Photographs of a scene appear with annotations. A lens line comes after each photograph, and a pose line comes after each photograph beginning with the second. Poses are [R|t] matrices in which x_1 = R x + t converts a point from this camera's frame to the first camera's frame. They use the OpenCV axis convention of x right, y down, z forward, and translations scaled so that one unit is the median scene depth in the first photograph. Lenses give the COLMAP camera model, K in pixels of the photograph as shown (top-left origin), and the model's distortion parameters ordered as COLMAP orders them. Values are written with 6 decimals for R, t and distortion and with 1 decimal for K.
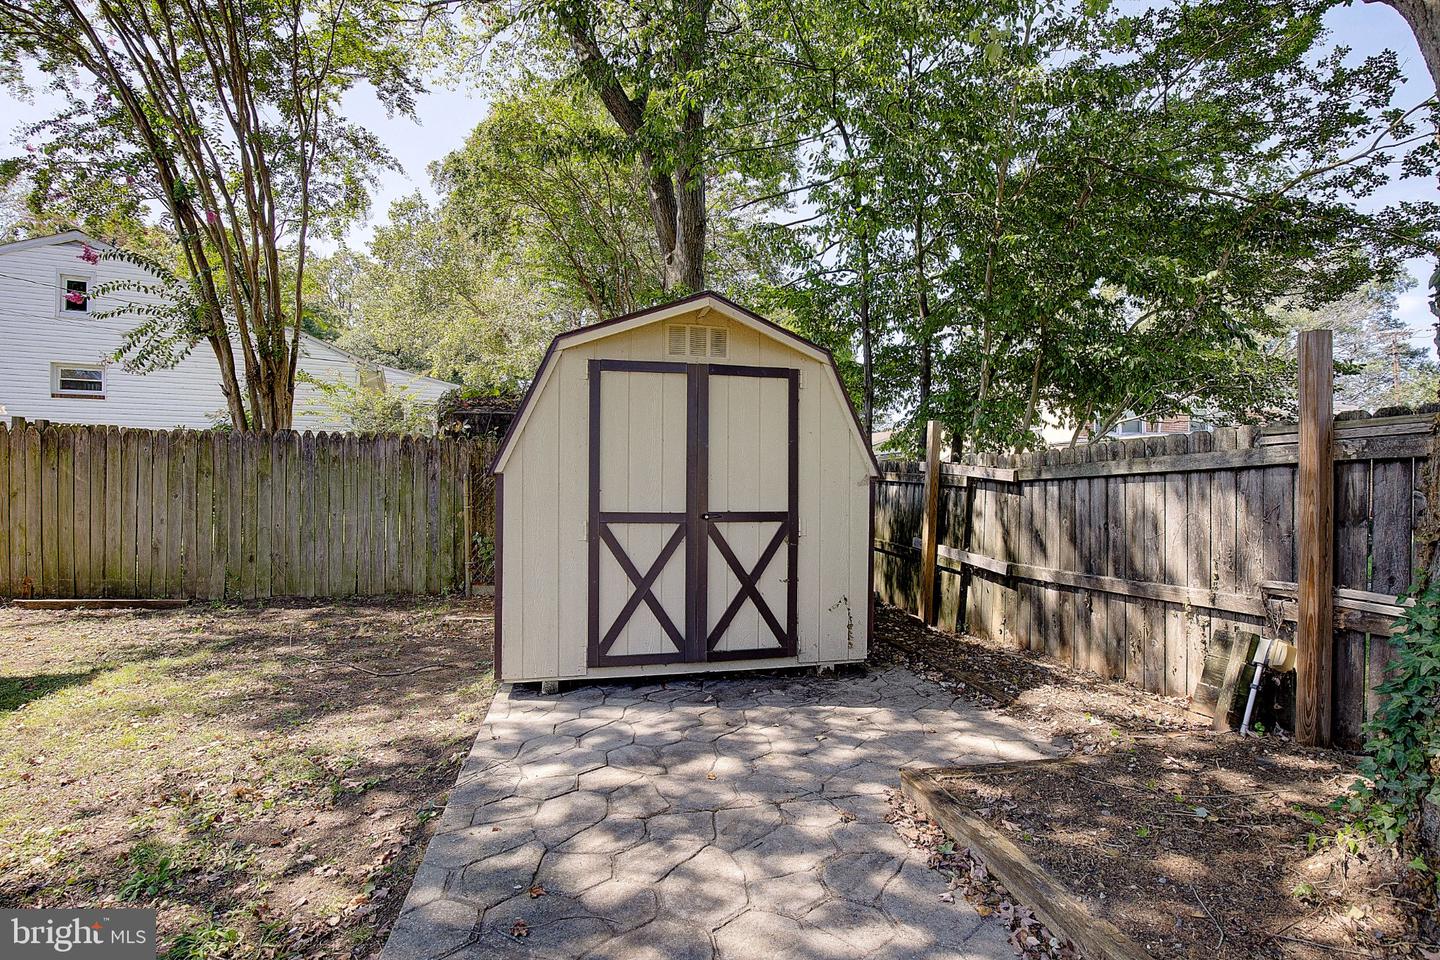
lens RADIAL K [[659.6, 0, 738.3], [0, 659.6, 487.9], [0, 0, 1]] dist [-0.033680, 0.001471]
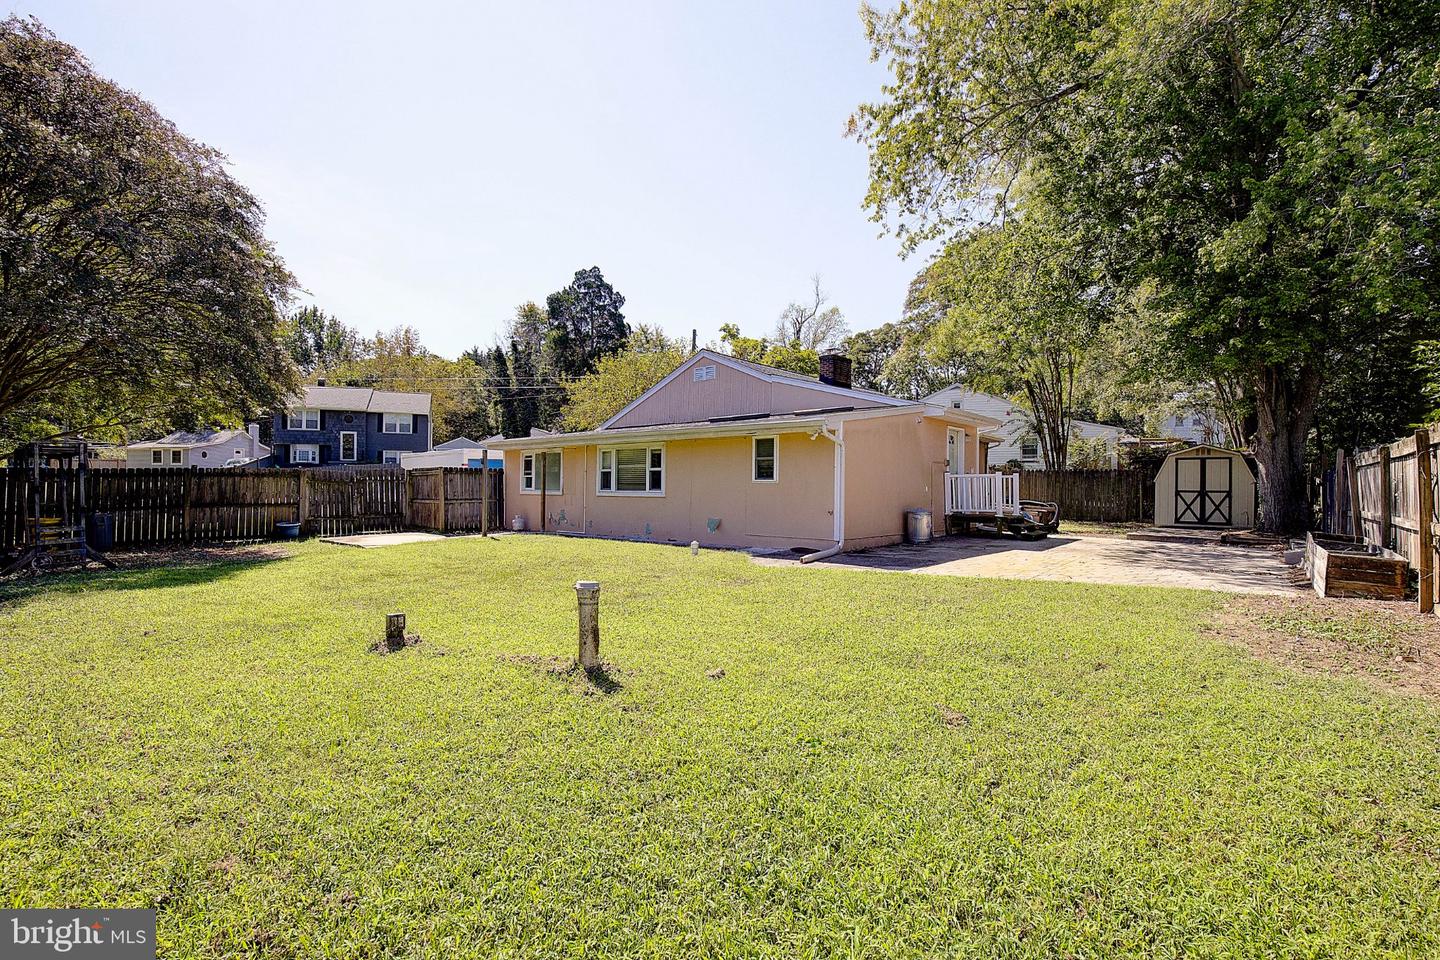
lens RADIAL K [[659.6, 0, 738.3], [0, 659.6, 487.9], [0, 0, 1]] dist [-0.033680, 0.001471]
pose [[0.609902, -0.008073, -0.792436, 1.468975], [0.002507, 0.999963, -0.008257, 0.046515], [0.792473, 0.003049, 0.609899, -4.087913]]
